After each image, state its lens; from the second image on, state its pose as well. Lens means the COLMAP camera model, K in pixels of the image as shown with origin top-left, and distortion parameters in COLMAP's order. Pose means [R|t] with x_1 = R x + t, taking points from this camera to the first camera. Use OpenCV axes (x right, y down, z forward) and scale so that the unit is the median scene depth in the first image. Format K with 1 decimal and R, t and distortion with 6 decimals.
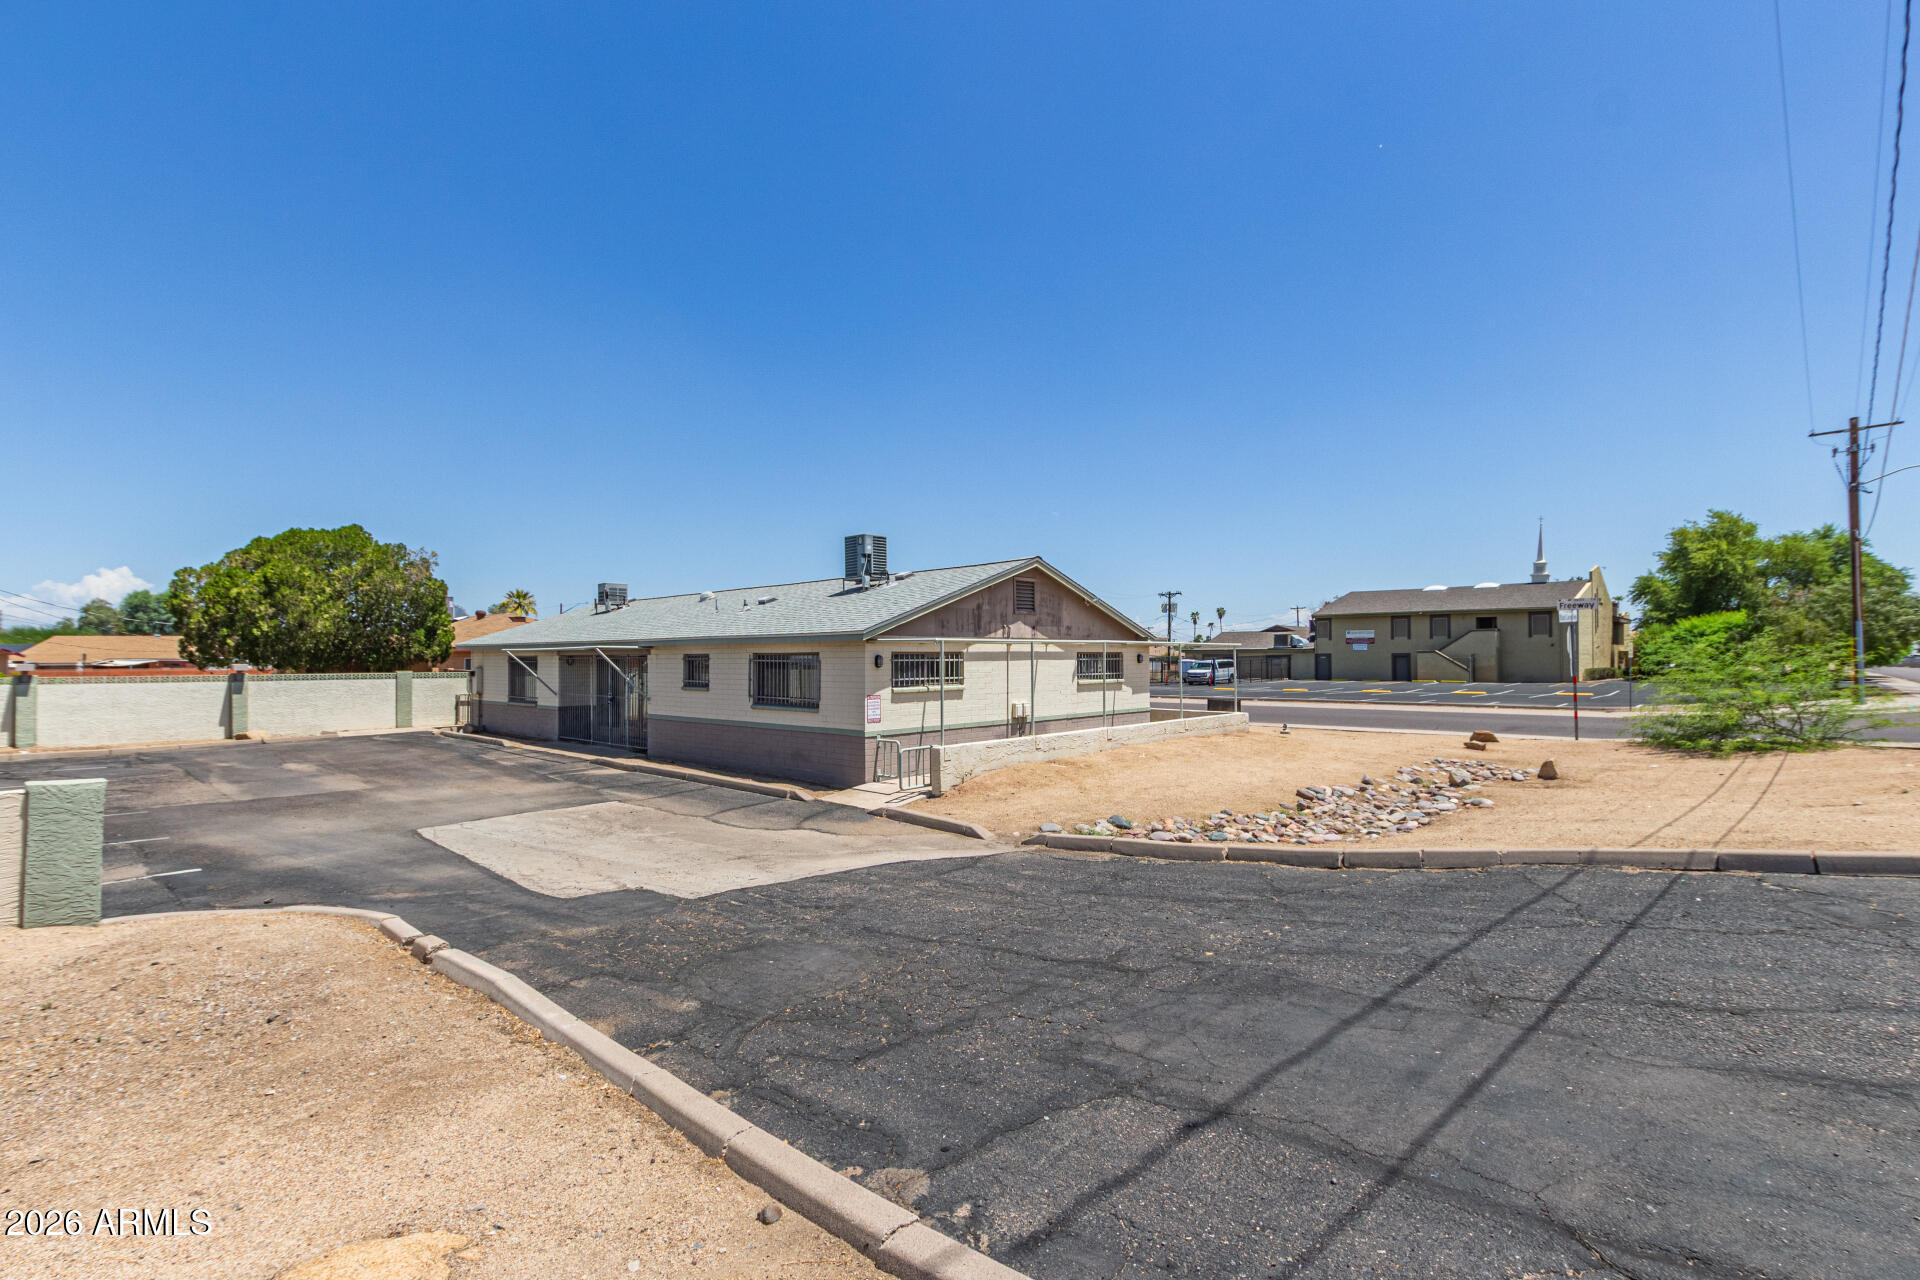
lens RADIAL K [[874.1, 0, 958.7], [0, 874.1, 647.6], [0, 0, 1]] dist [0.006085, 0.000459]
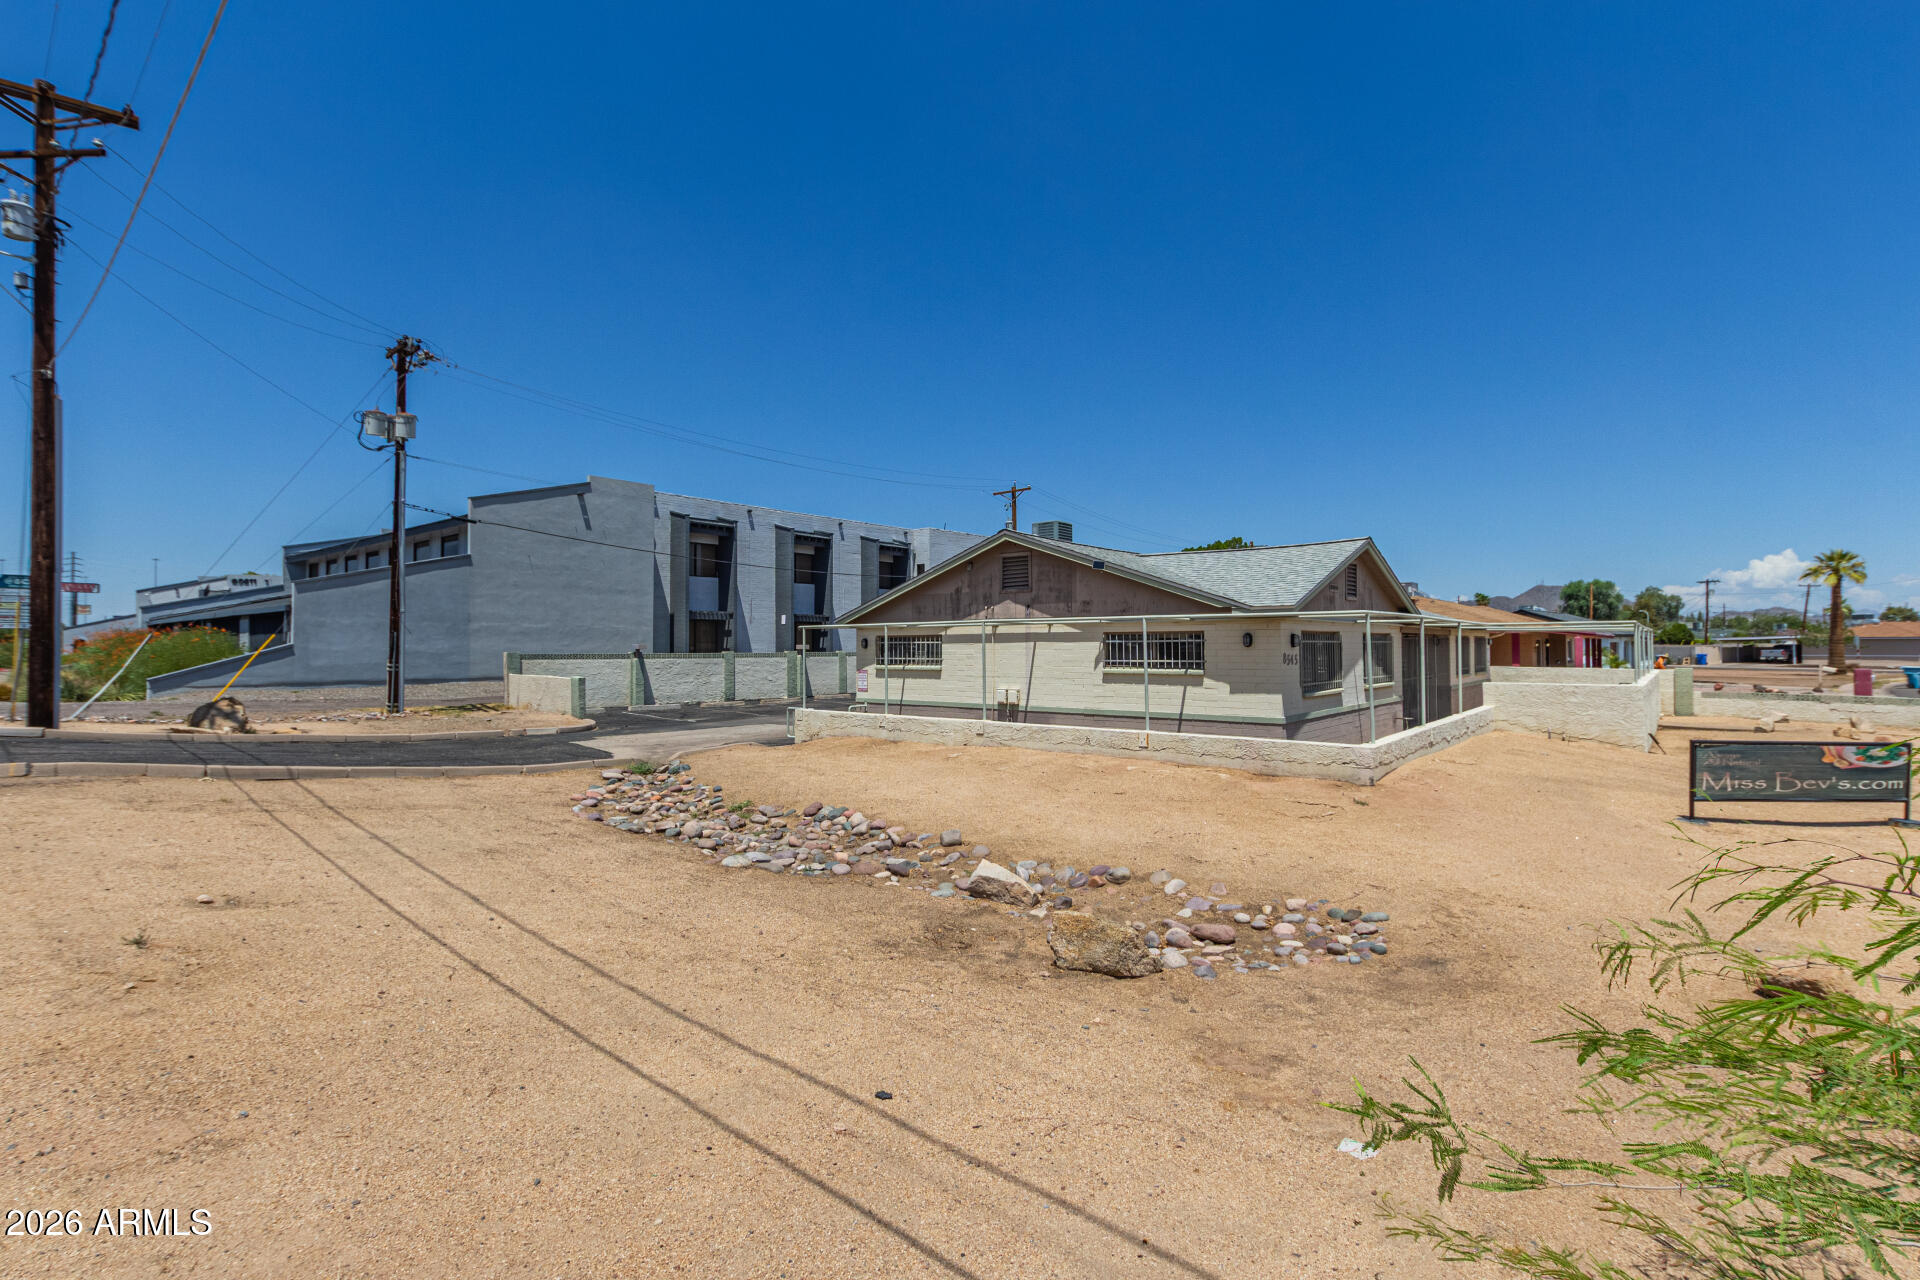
lens RADIAL K [[874.1, 0, 958.7], [0, 874.1, 647.6], [0, 0, 1]] dist [0.006085, 0.000459]
pose [[0.054543, 0.012540, -0.998433, 0.974463], [0.020828, 0.999689, 0.013694, 0.005801], [0.998294, -0.021542, 0.054265, 0.876235]]
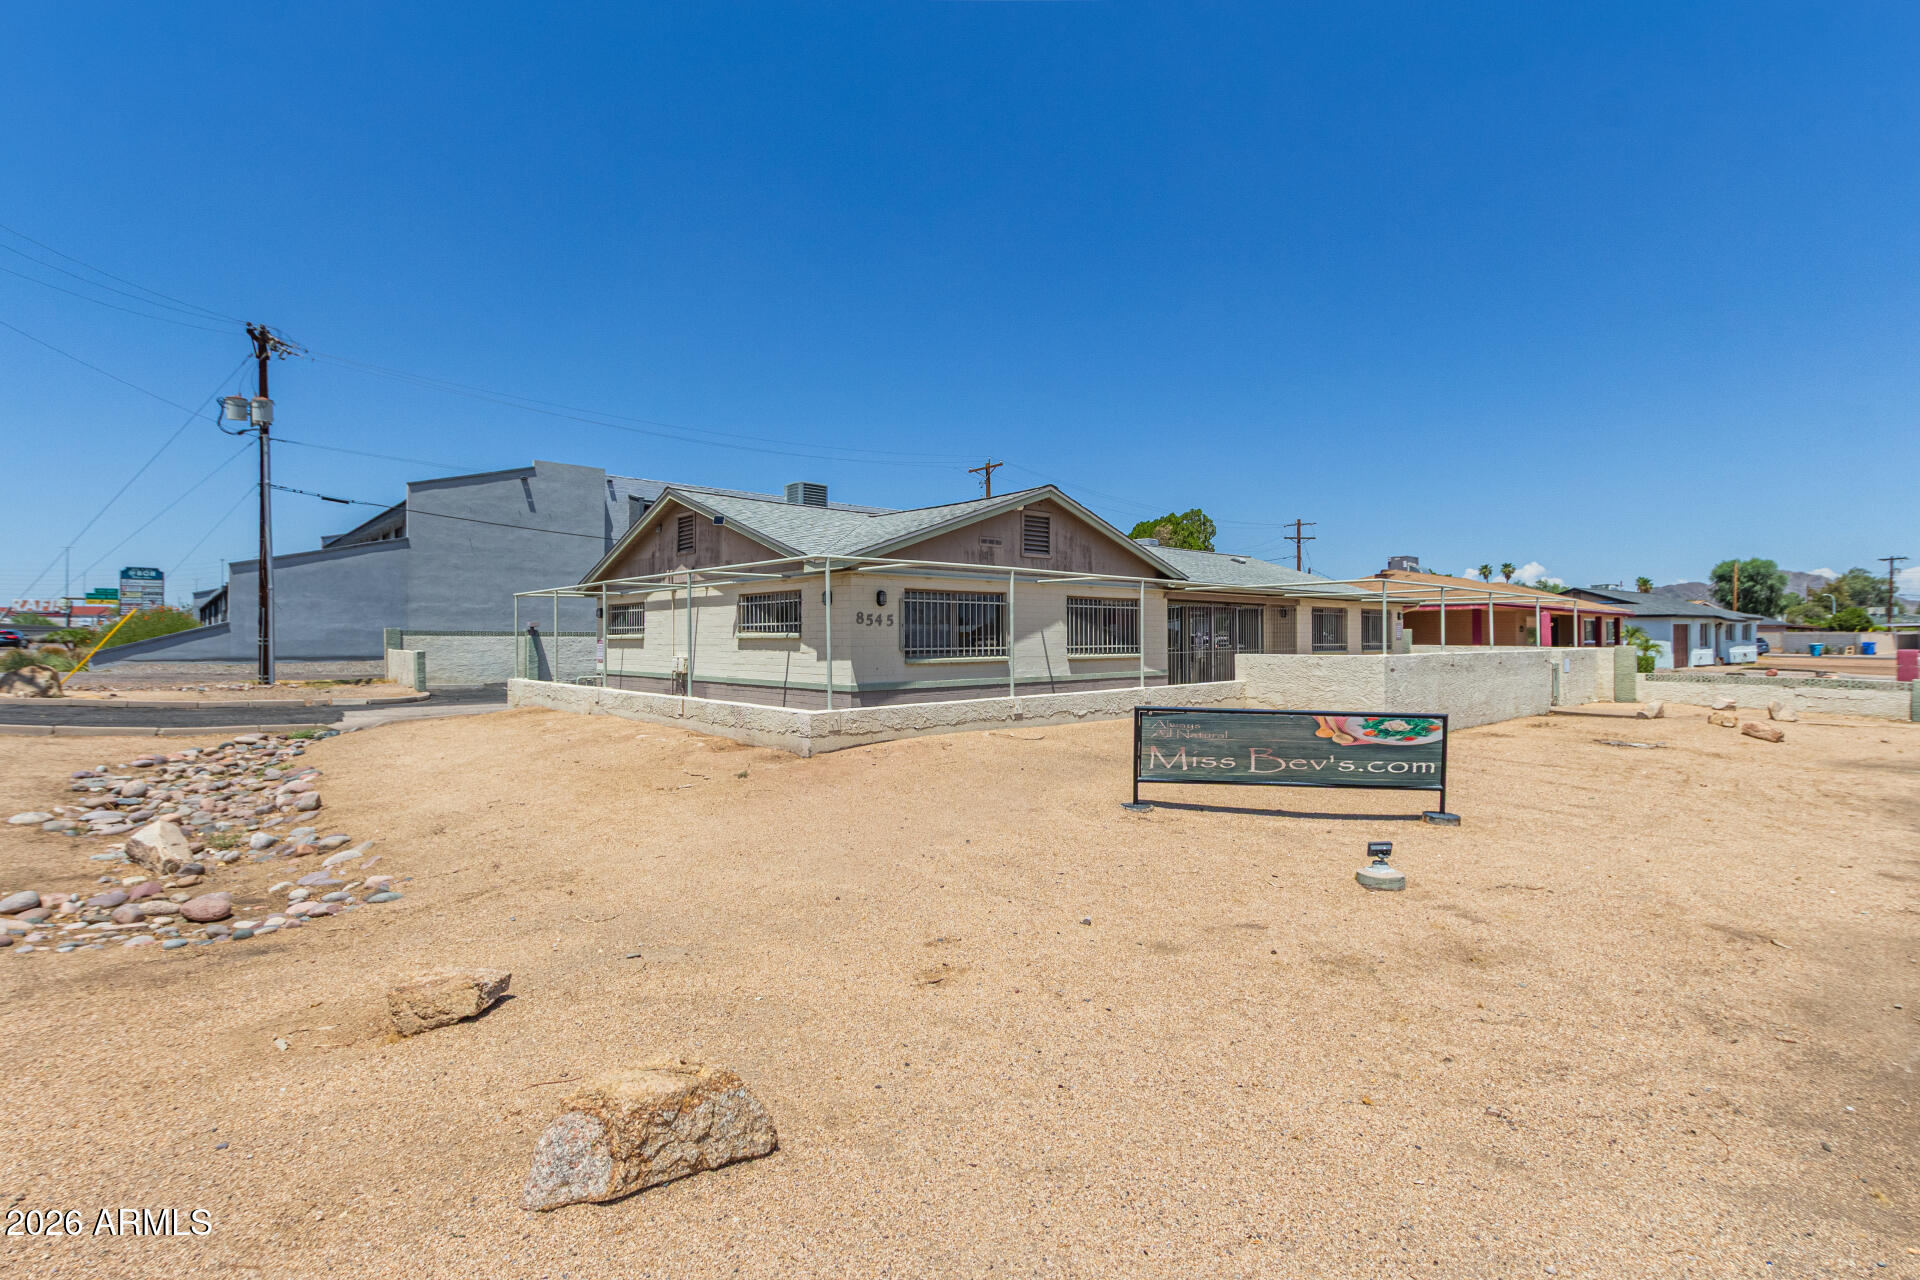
lens RADIAL K [[881.1, 0, 952.8], [0, 881.1, 633.5], [0, 0, 1]] dist [0.003803, 0.000042]
pose [[-0.085848, 0.007326, -0.996281, 0.903603], [0.021363, 0.999757, 0.005510, 0.039738], [0.996079, -0.020810, -0.085984, 1.314766]]
